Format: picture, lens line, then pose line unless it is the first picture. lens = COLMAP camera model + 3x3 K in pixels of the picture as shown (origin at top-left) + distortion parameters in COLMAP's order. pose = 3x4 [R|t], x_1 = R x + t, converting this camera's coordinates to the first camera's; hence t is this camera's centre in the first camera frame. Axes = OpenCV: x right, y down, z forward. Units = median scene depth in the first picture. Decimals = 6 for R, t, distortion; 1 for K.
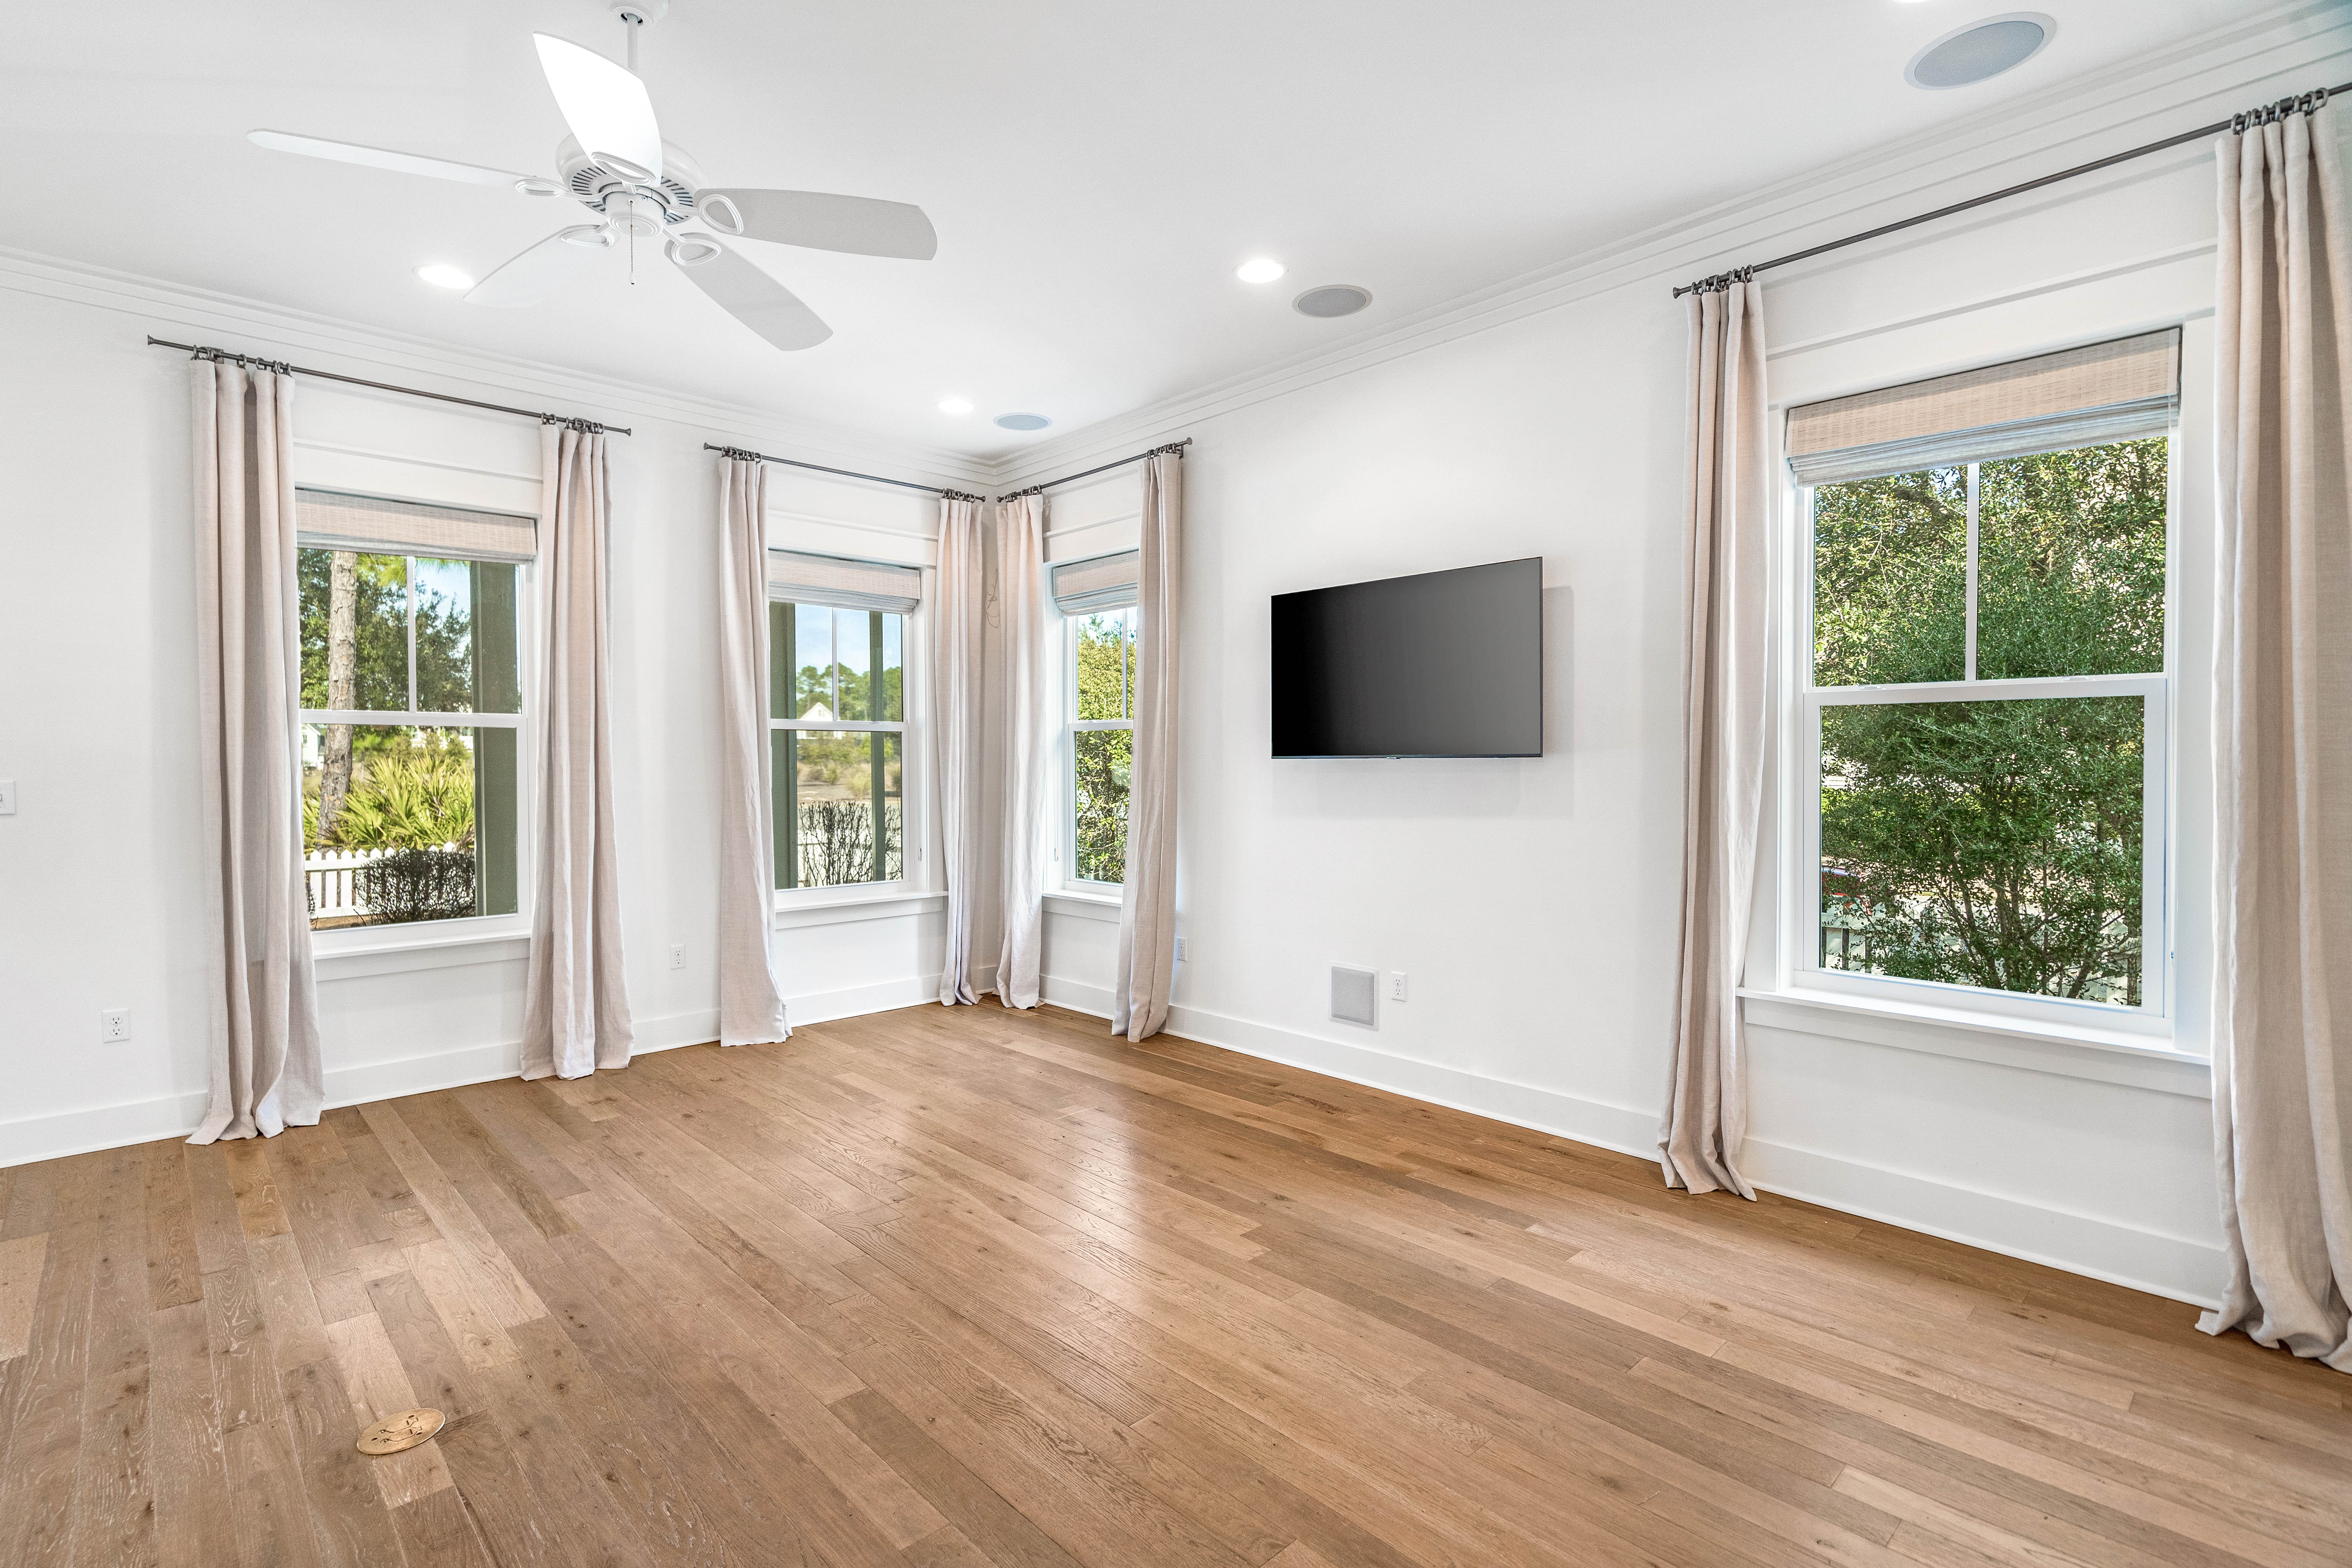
lens RADIAL K [[1119.6, 0, 1176.0], [0, 1119.6, 784.0], [0, 0, 1]] dist [0.000200, 0.000984]
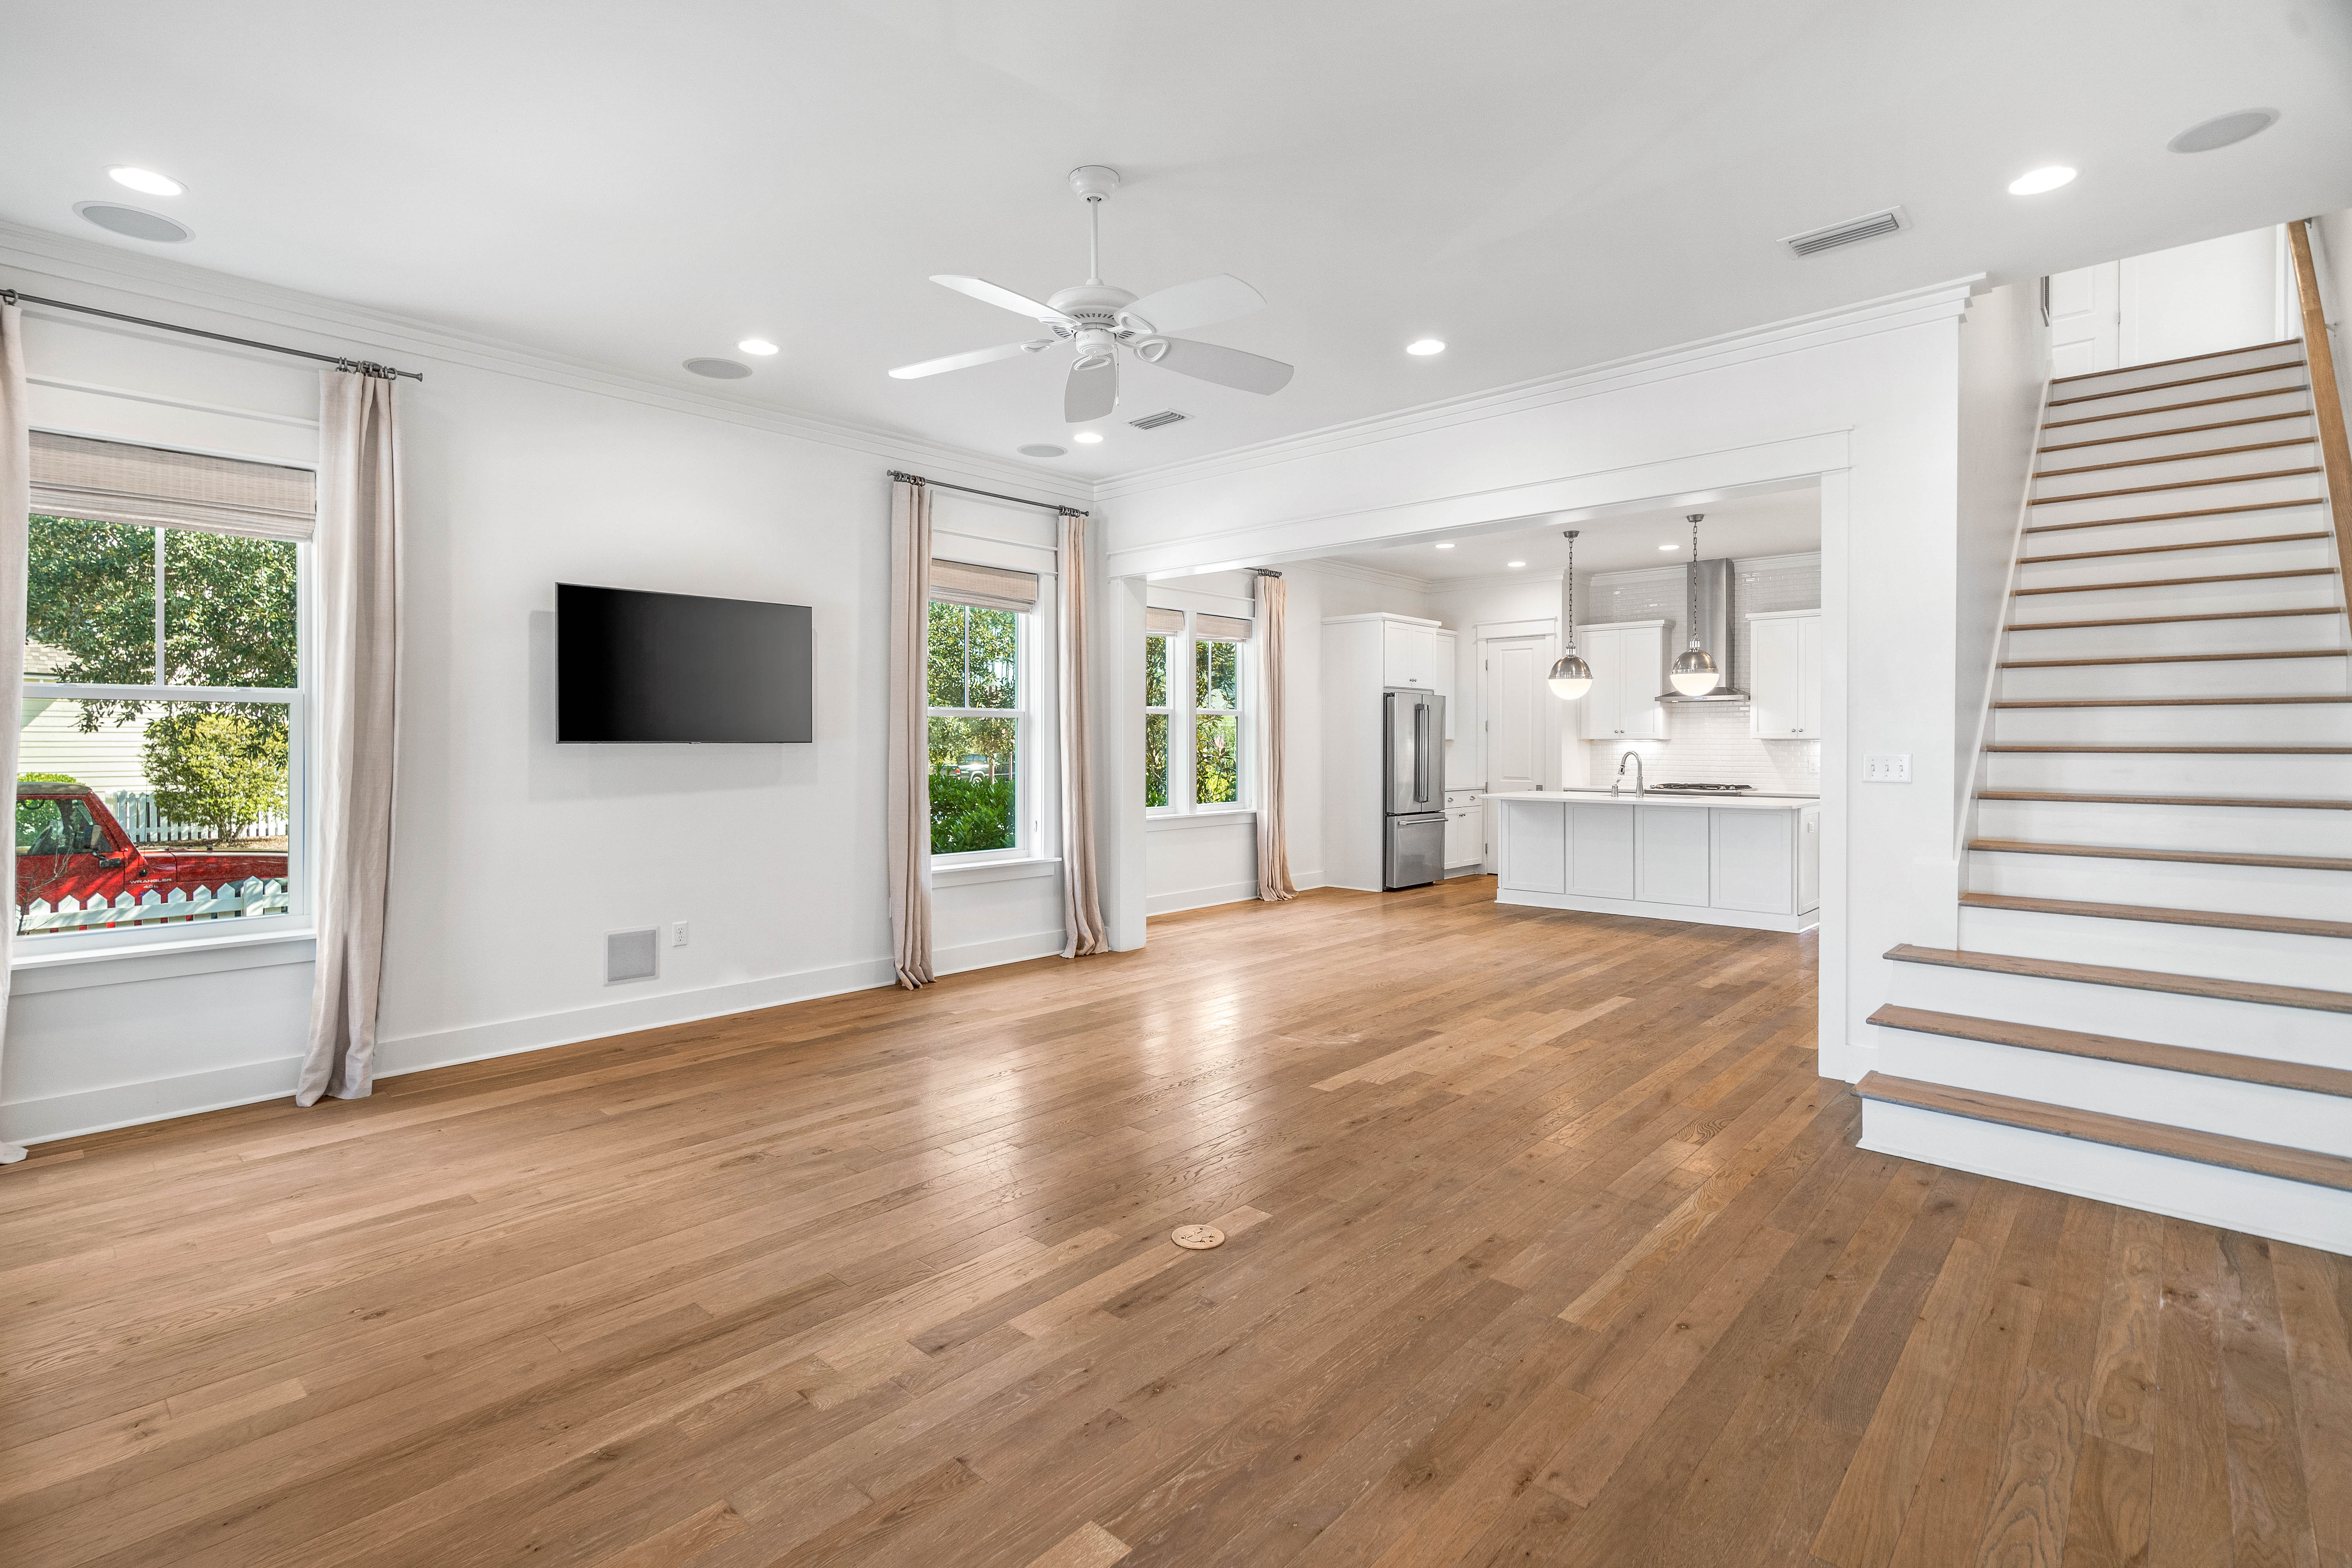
lens RADIAL K [[1072.8, 0, 1169.7], [0, 1072.8, 749.3], [0, 0, 1]] dist [-0.001328, -0.000023]
pose [[-0.073010, -0.001355, 0.997330, -1.170803], [0.026127, 0.999653, 0.003271, -0.007420], [-0.996989, 0.026296, -0.072949, 0.661088]]
